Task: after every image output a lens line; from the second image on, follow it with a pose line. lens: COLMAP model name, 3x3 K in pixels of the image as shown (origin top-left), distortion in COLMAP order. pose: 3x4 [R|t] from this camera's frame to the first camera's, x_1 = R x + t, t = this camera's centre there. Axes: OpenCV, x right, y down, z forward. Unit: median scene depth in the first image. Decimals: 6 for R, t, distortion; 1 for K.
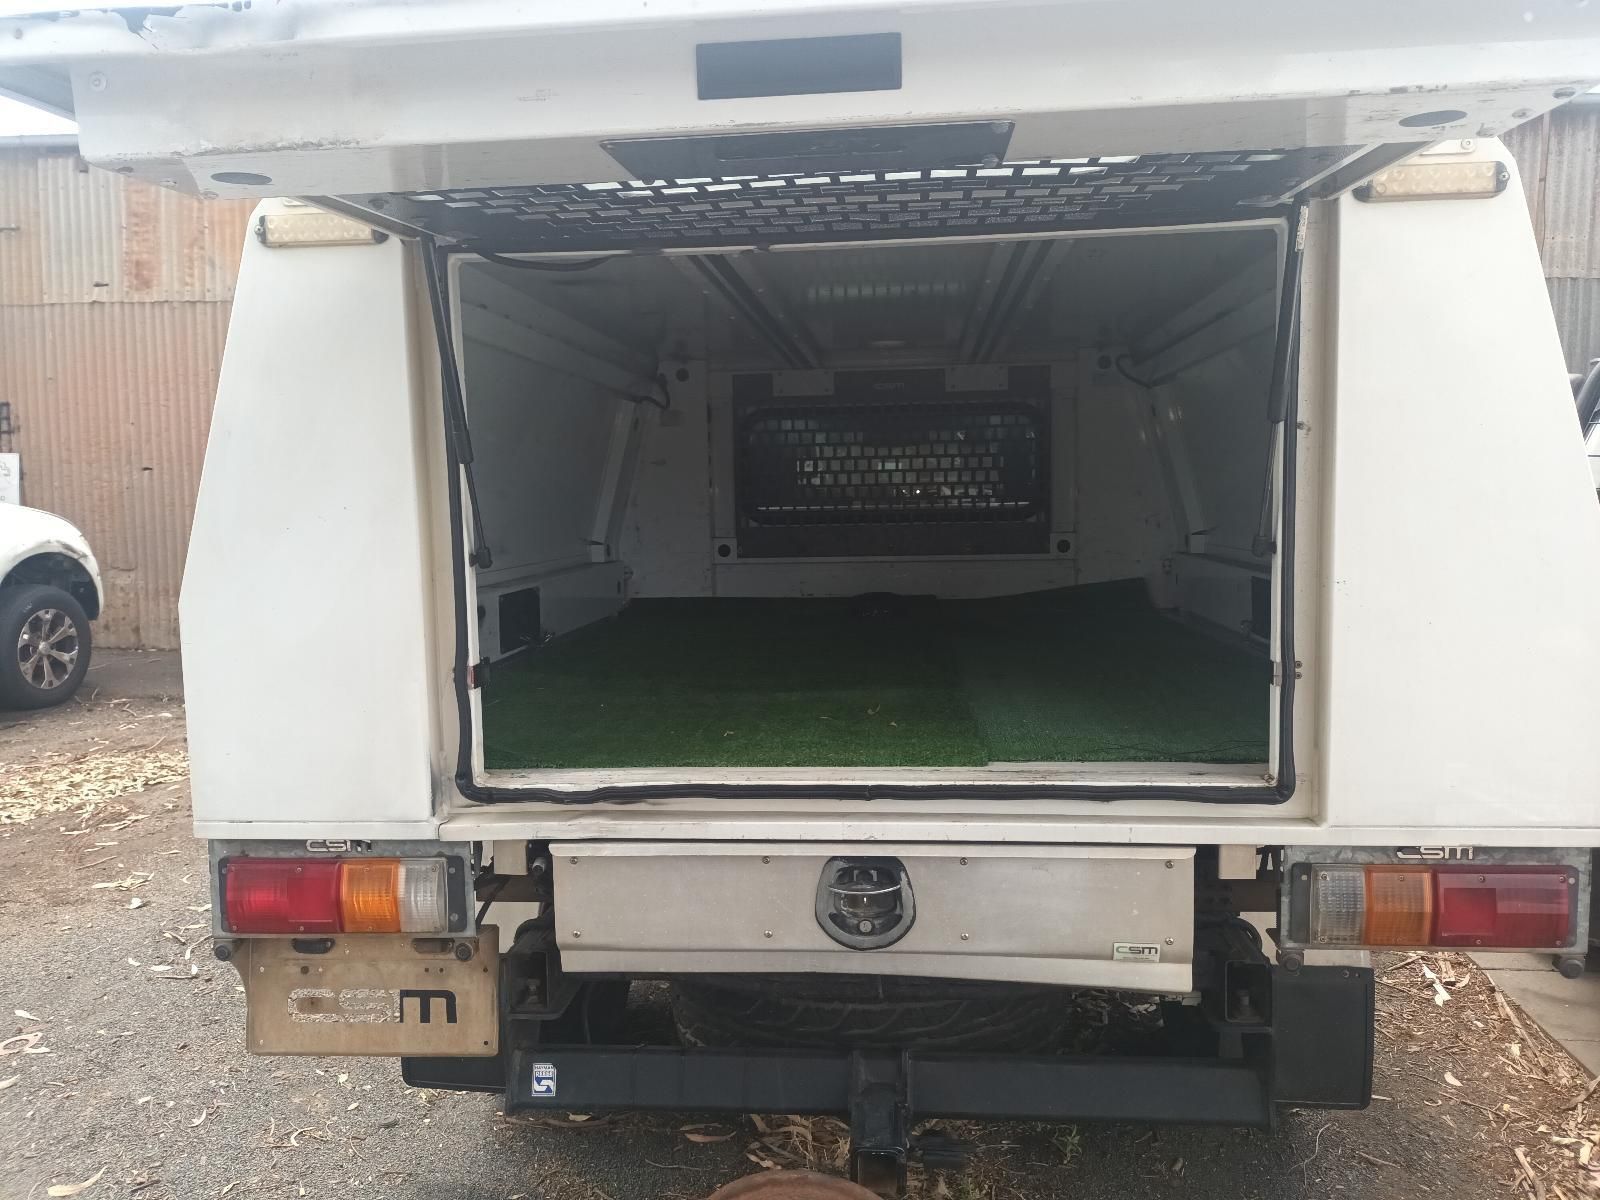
lens RADIAL K [[1185.8, 0, 797.2], [0, 1185.8, 603.2], [0, 0, 1]] dist [0.027070, -0.033949]
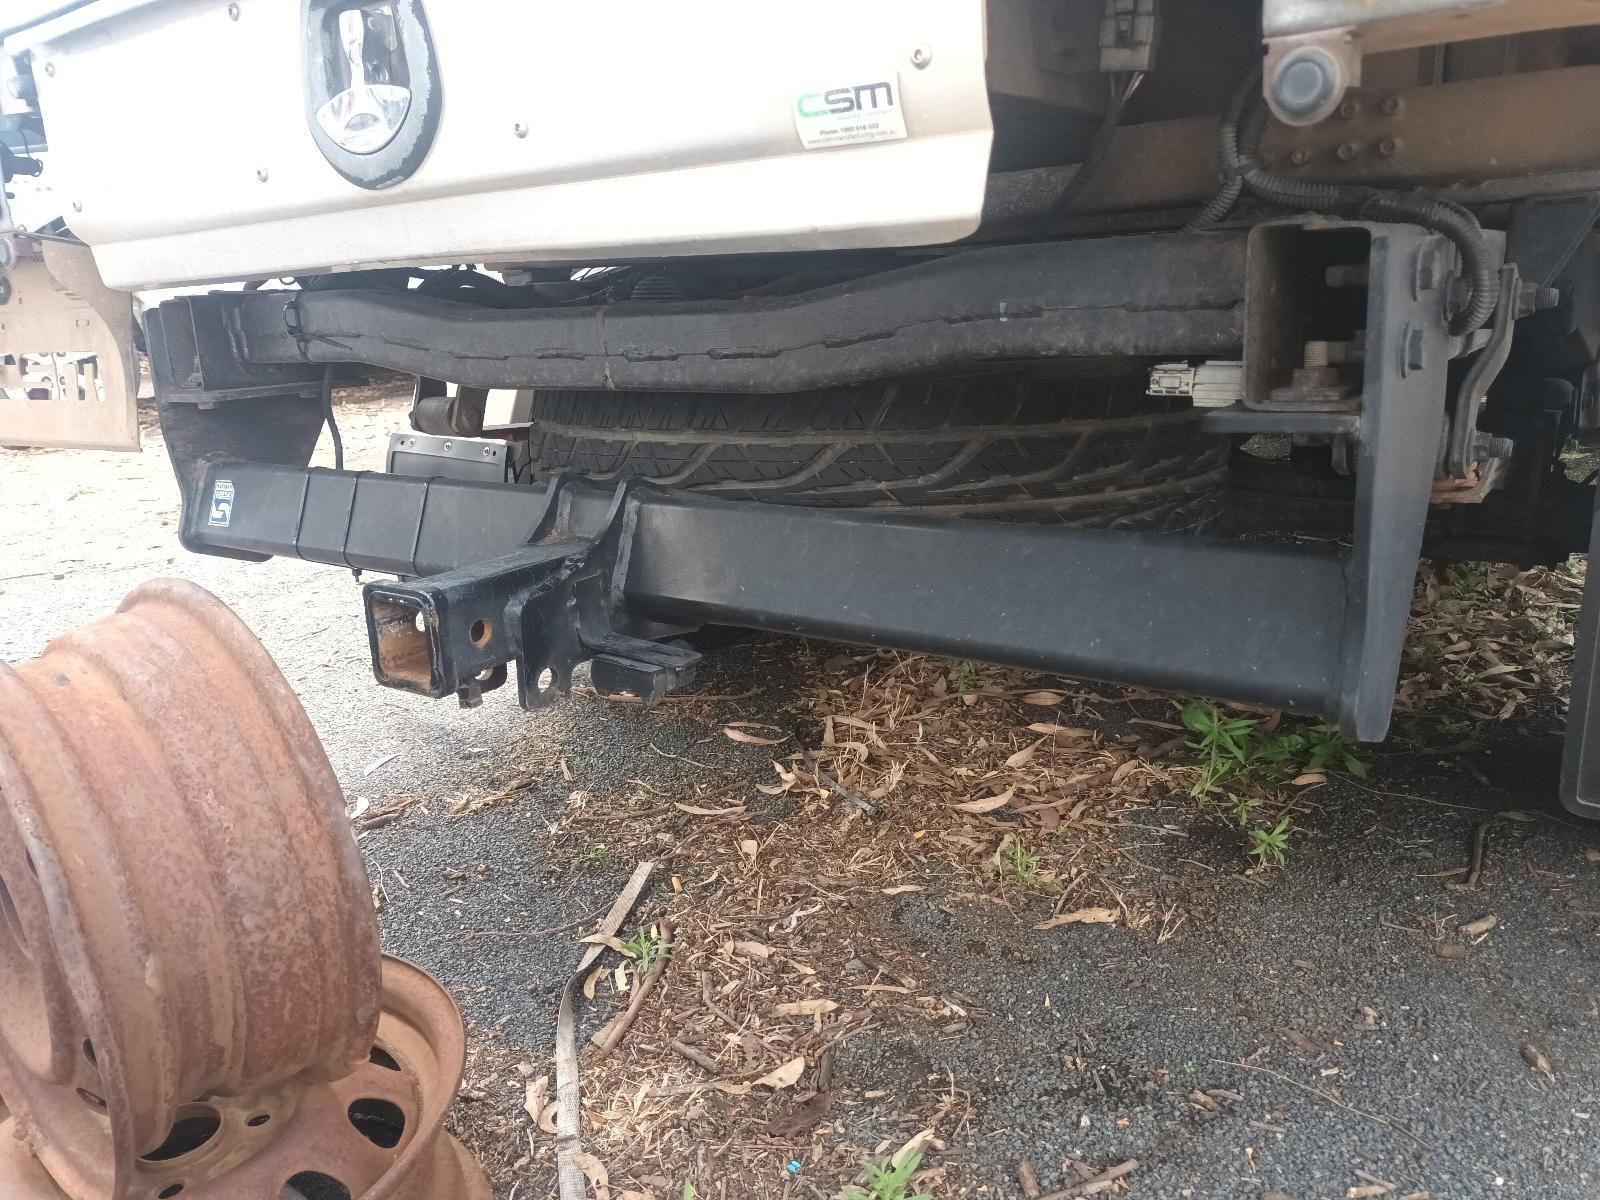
lens RADIAL K [[1185.8, 0, 802.5], [0, 1185.8, 600.7], [0, 0, 1]] dist [0.027070, -0.033949]
pose [[0.858468, 0.106710, -0.501644, 0.409298], [-0.013379, 0.982442, 0.186090, 0.325749], [0.512693, -0.153040, 0.844822, 0.594402]]
